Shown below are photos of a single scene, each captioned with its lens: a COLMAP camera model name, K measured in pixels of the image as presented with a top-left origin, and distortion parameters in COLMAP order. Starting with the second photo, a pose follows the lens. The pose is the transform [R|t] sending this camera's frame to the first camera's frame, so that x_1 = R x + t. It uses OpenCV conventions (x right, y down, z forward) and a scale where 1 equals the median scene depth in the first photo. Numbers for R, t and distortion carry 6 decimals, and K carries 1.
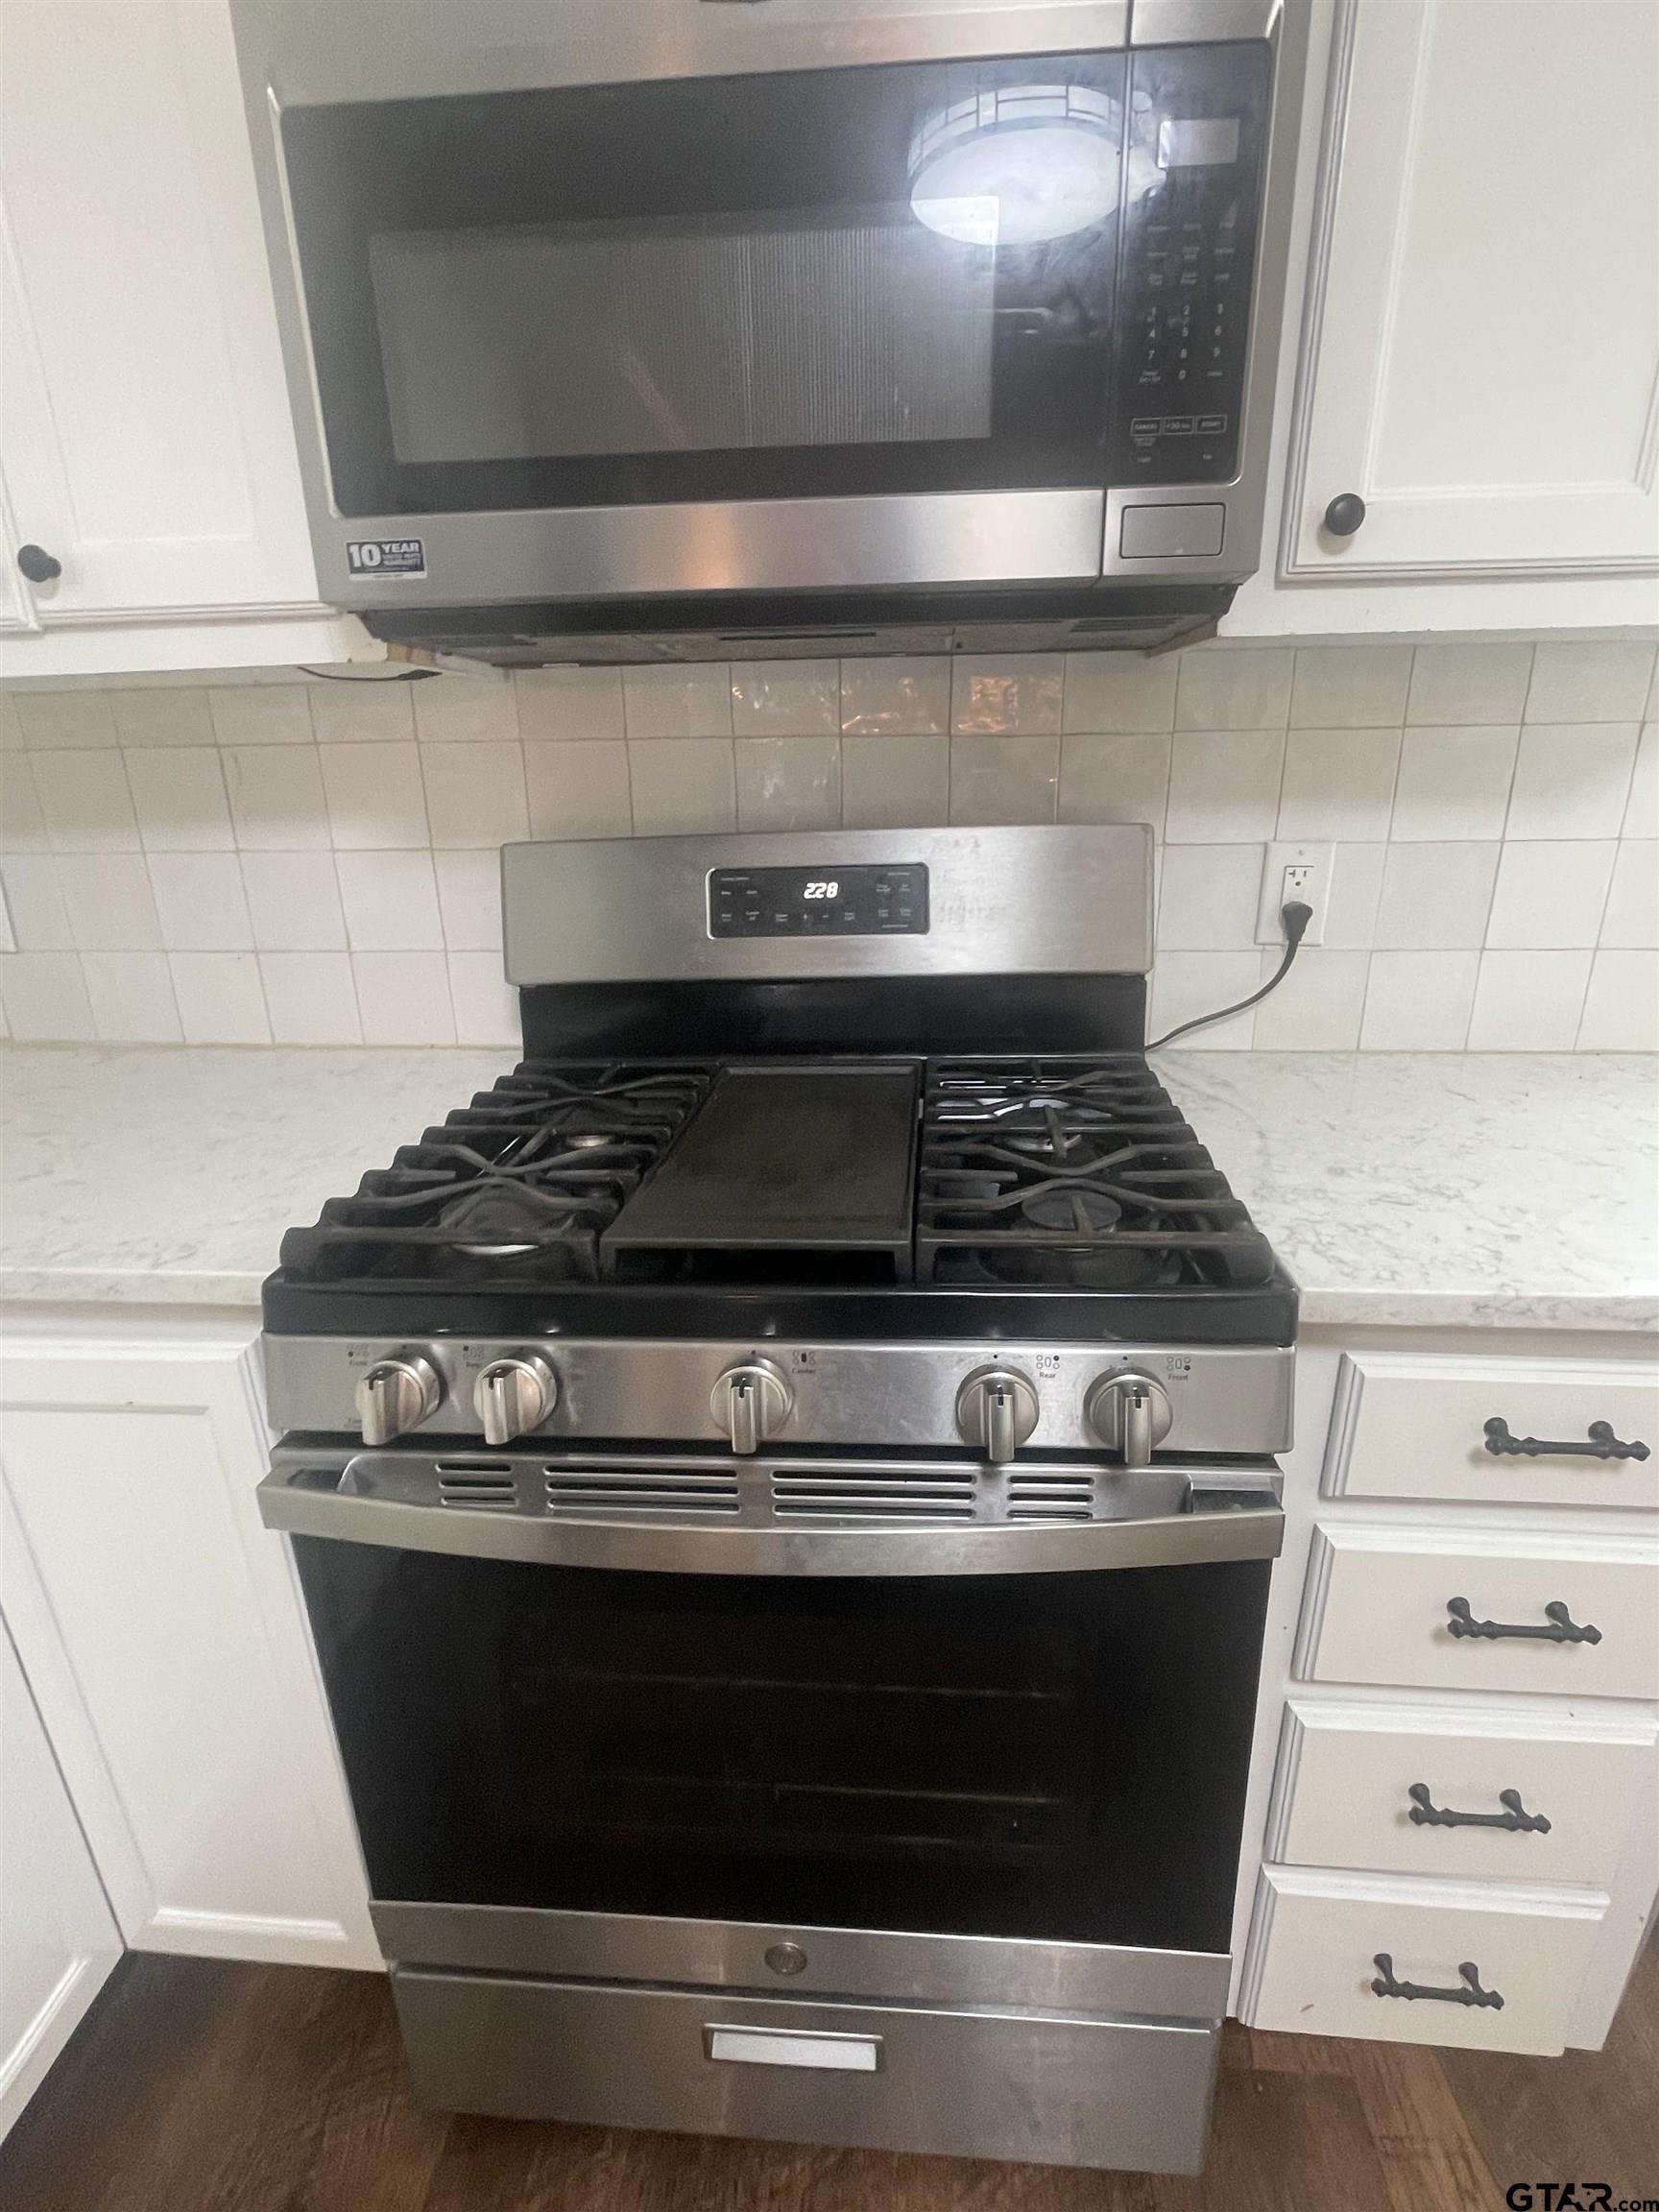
lens RADIAL K [[1074.4, 0, 827.0], [0, 1074.4, 1107.9], [0, 0, 1]] dist [-0.000305, 0.000632]
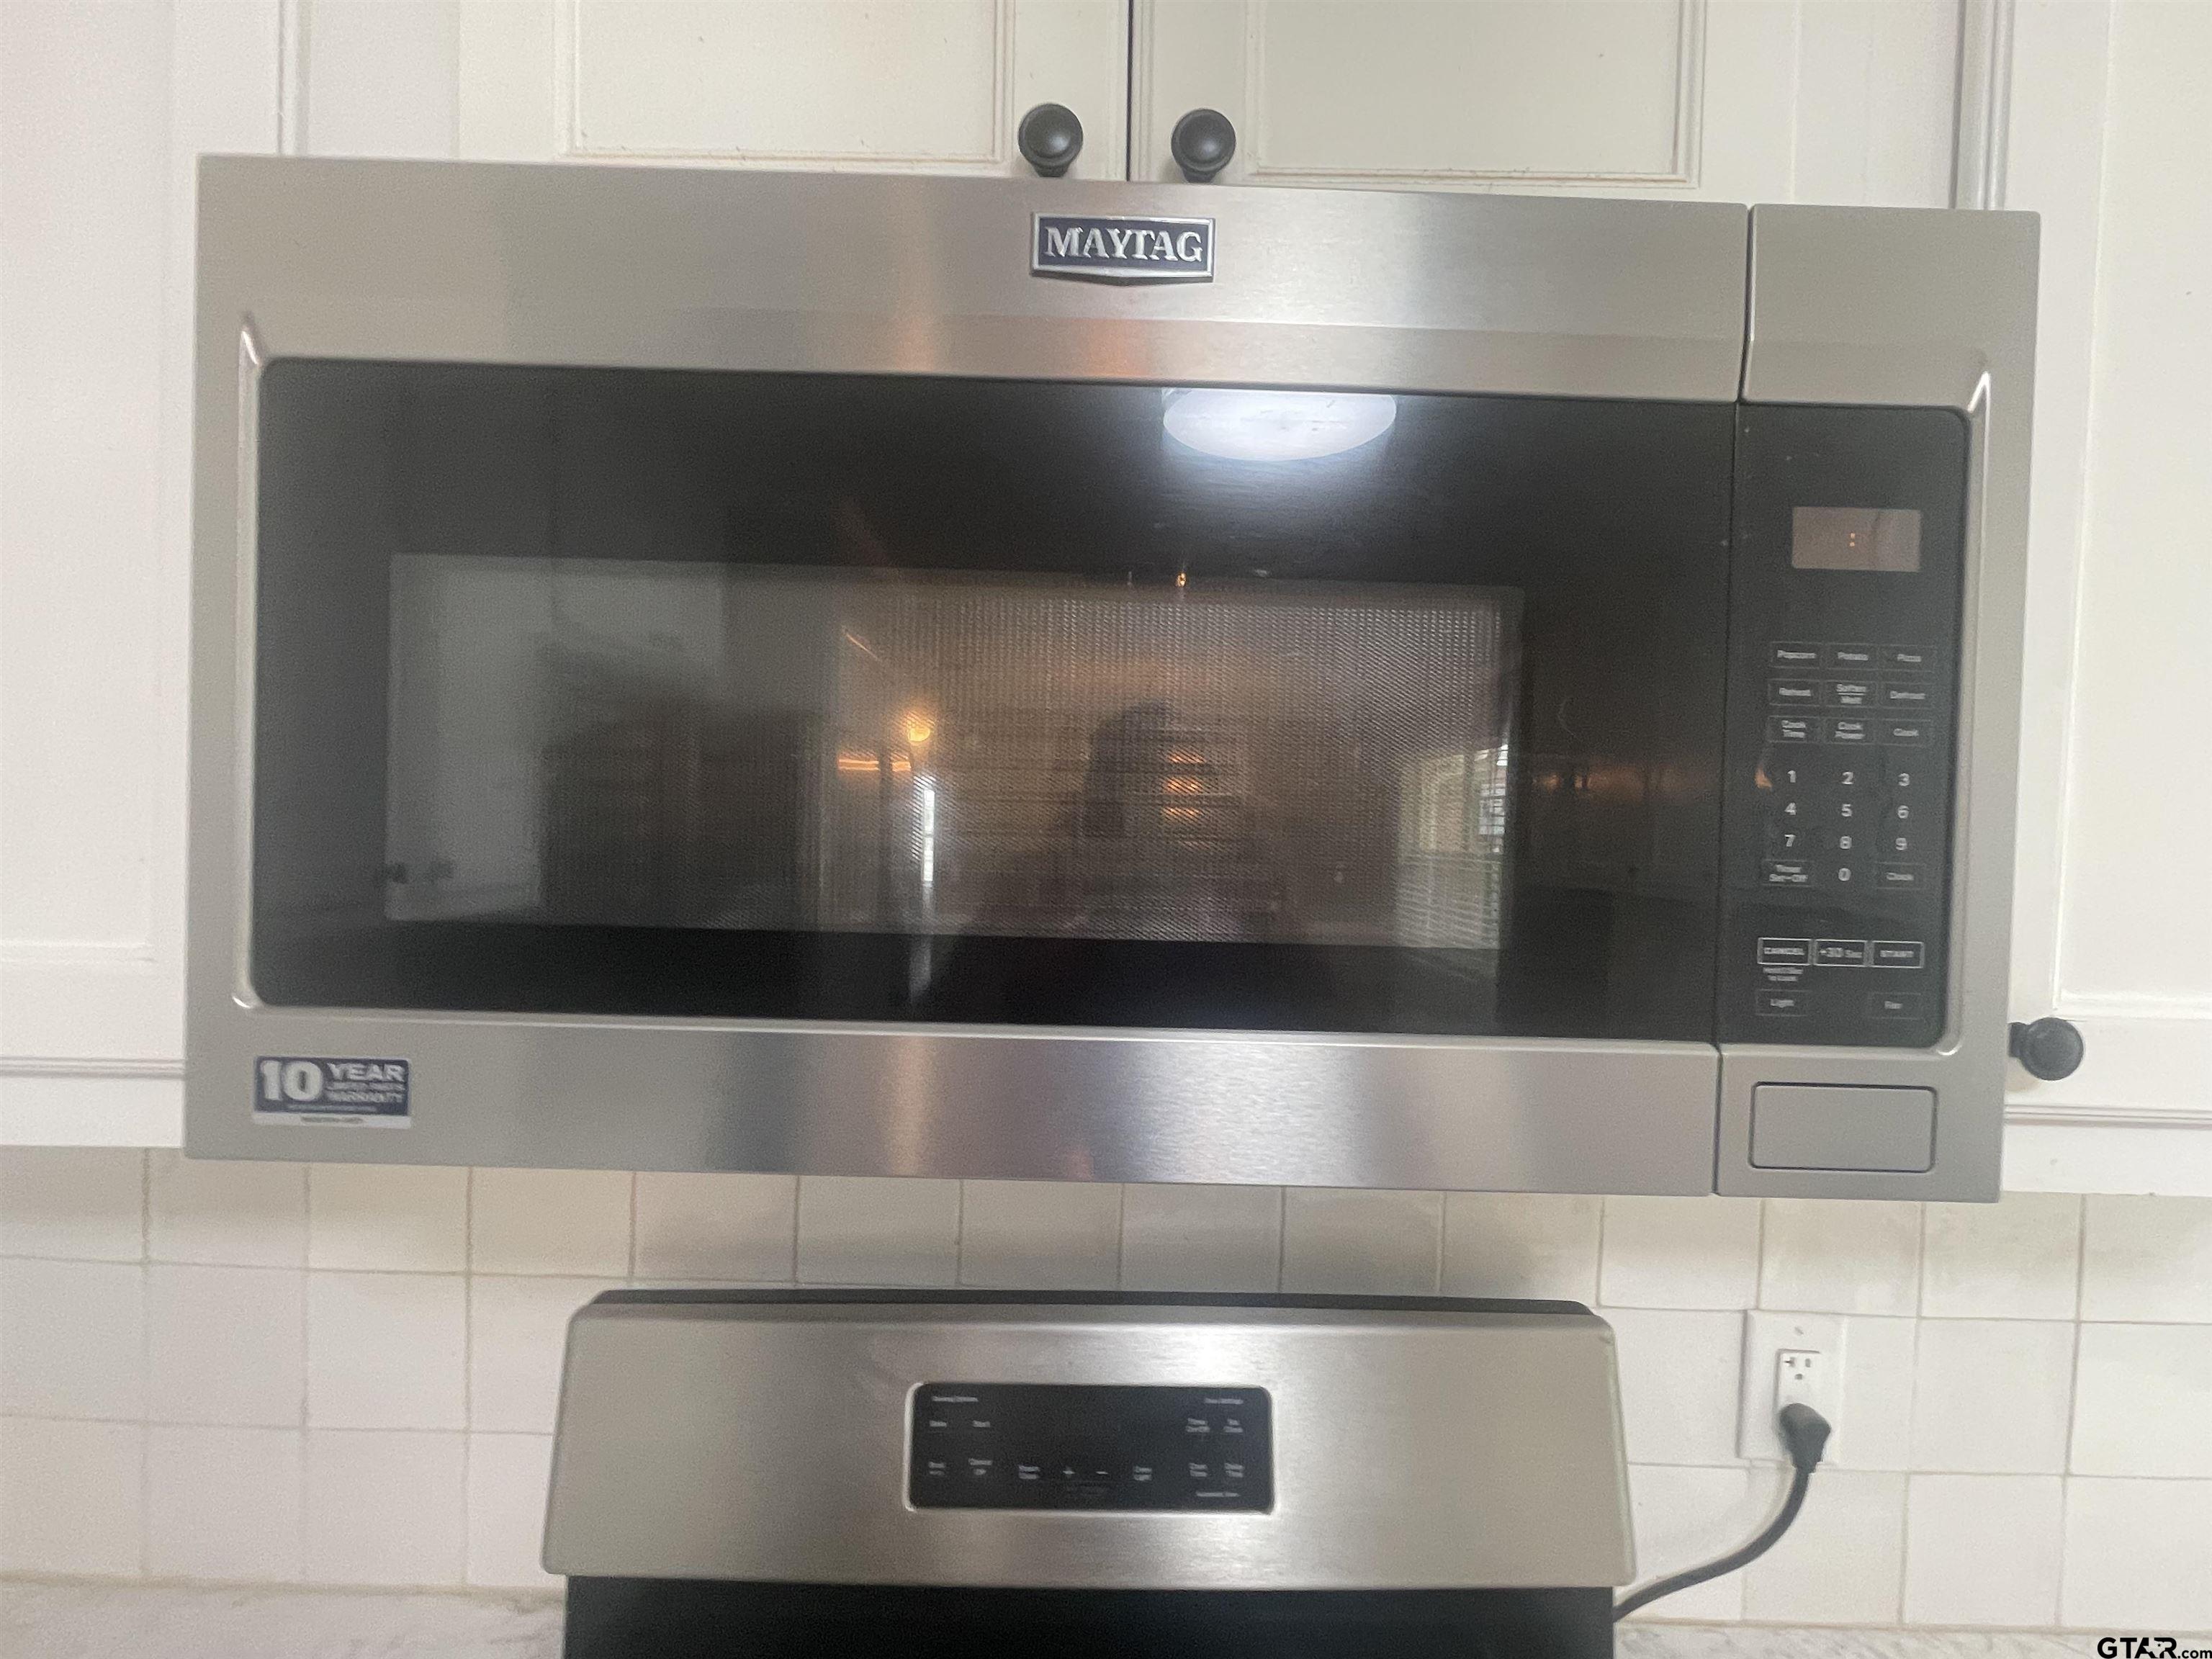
lens RADIAL K [[1074.4, 0, 1096.4], [0, 1074.4, 832.7], [0, 0, 1]] dist [-0.000305, 0.000632]
pose [[0.995593, 0.044222, 0.082696, -0.071204], [-0.018306, 0.956516, -0.291104, -0.348790], [-0.091973, 0.288307, 0.953111, 0.322206]]
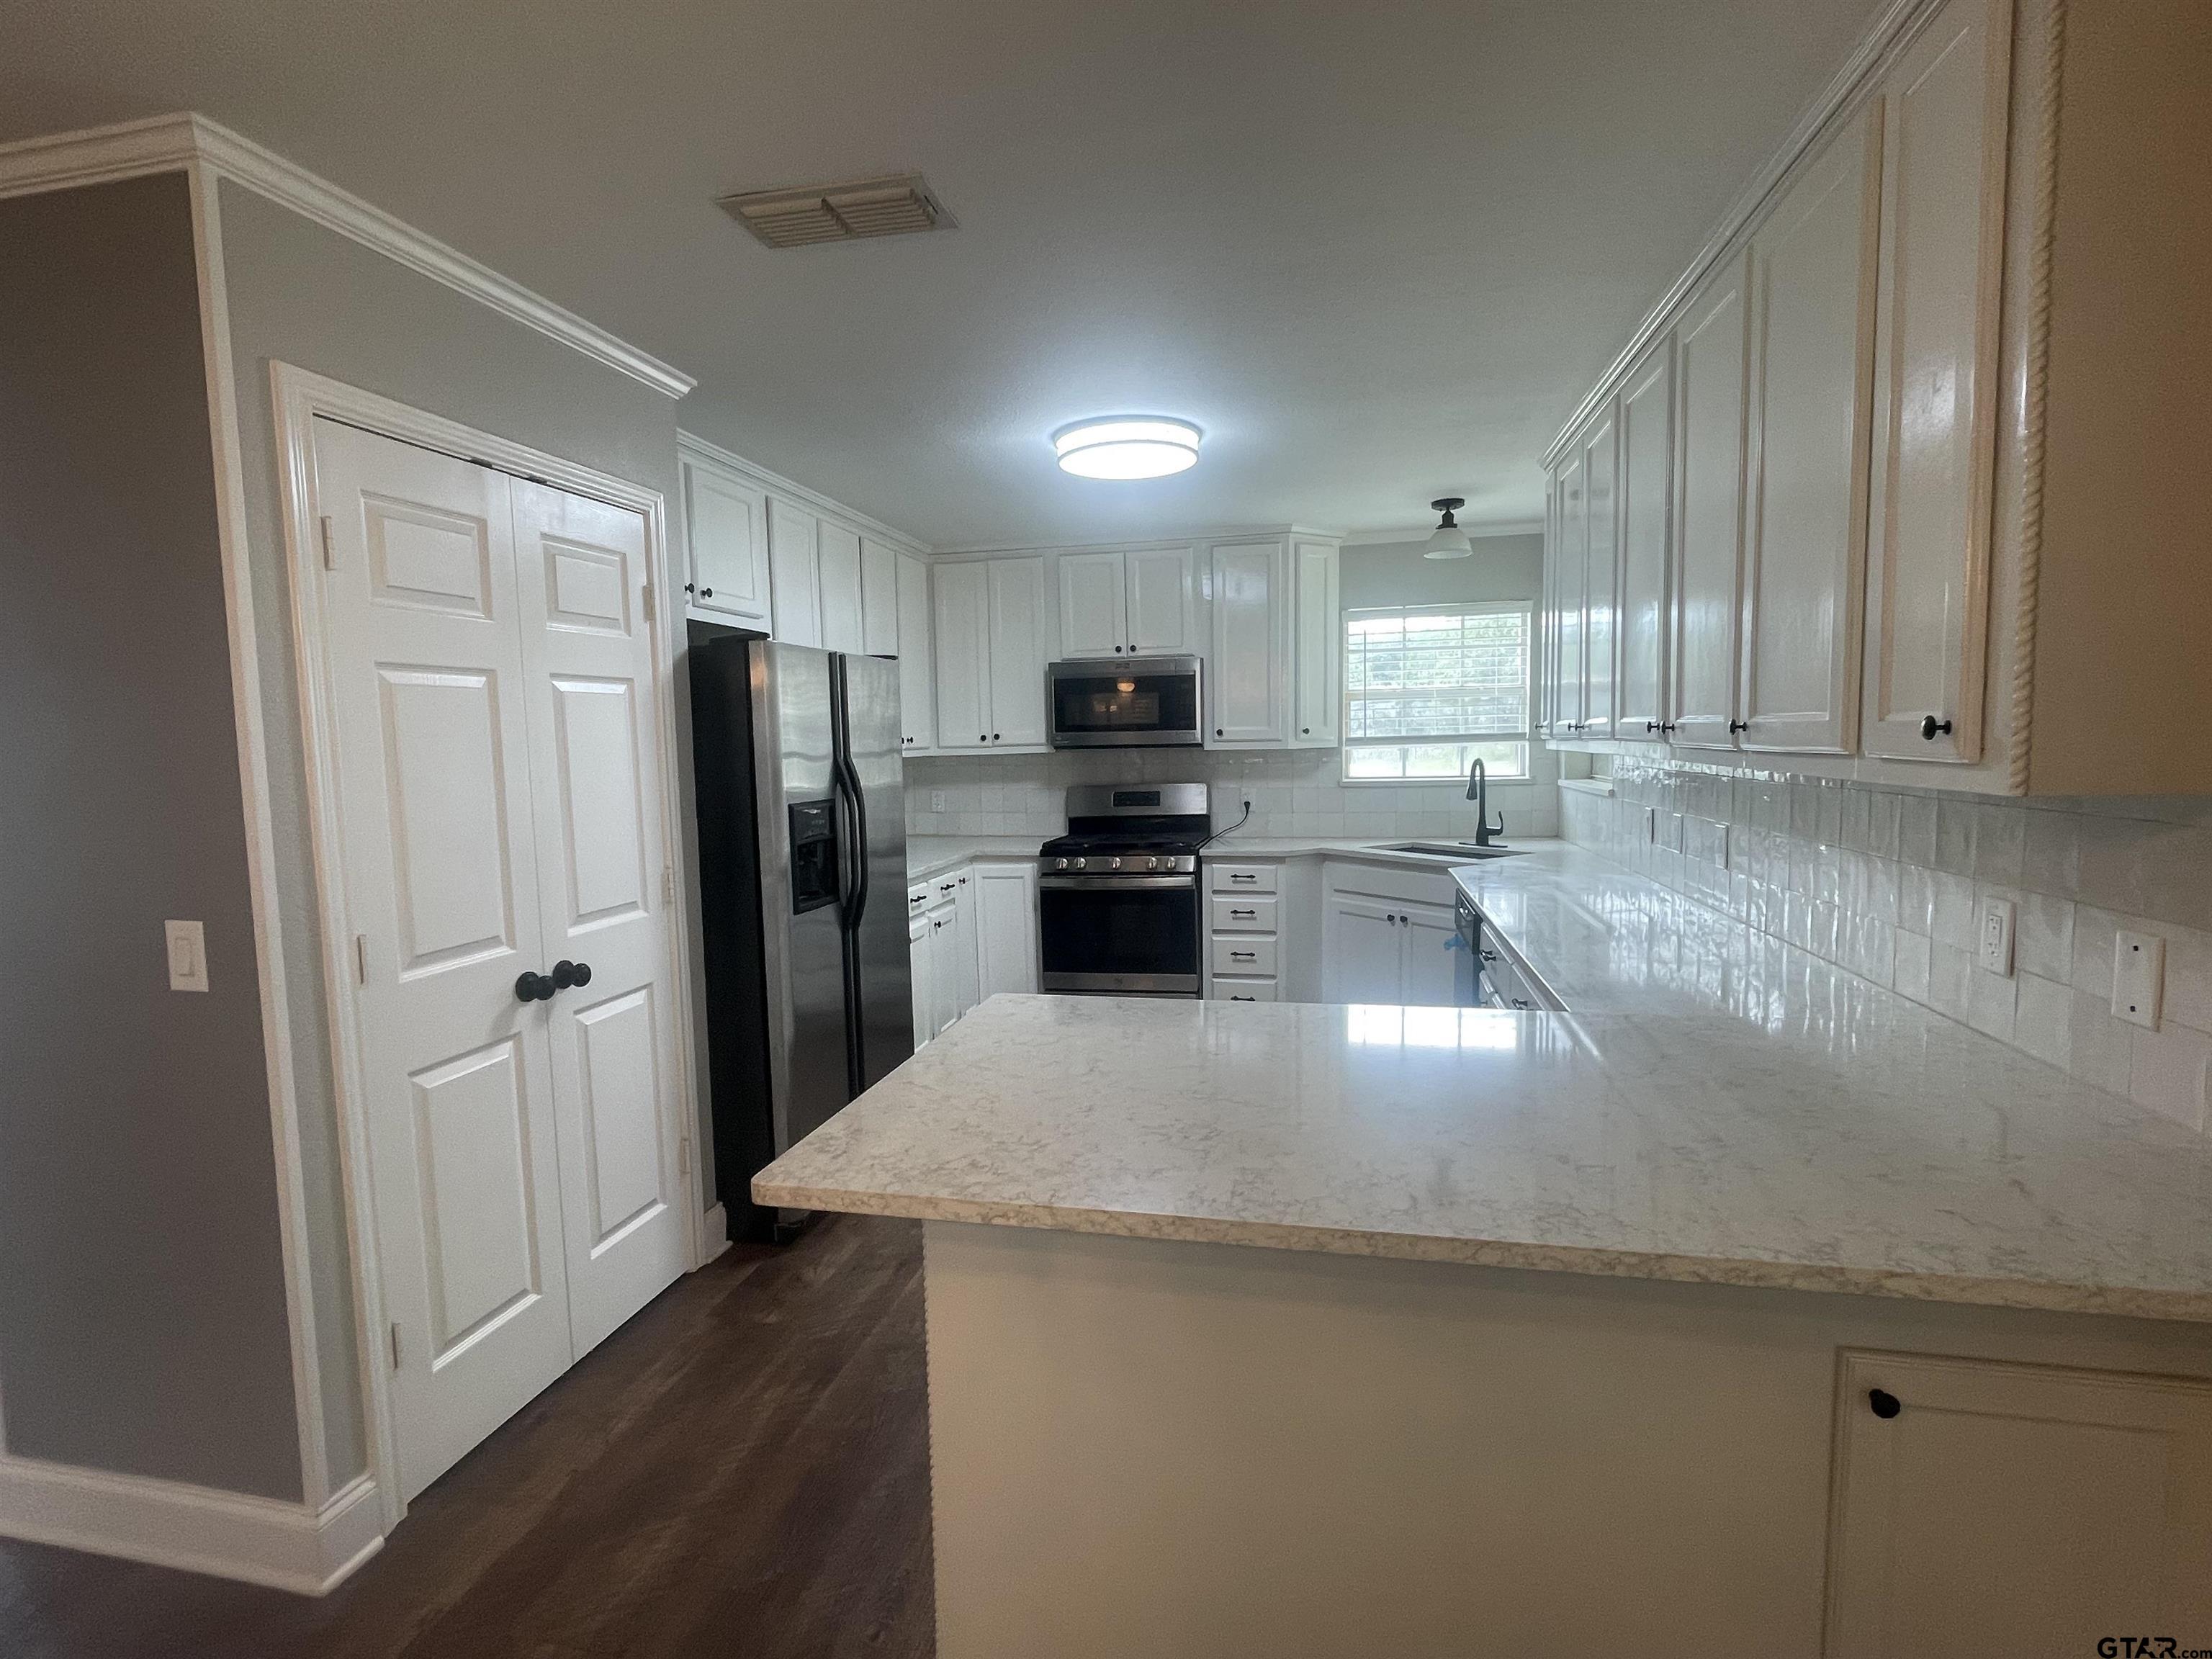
lens RADIAL K [[1074.4, 0, 1104.9], [0, 1074.4, 825.8], [0, 0, 1]] dist [-0.000305, 0.000632]
pose [[0.992062, 0.009589, -0.125381, 0.434514], [-0.039679, 0.970019, -0.239769, 1.022933], [0.119323, 0.242841, 0.962700, -3.405644]]
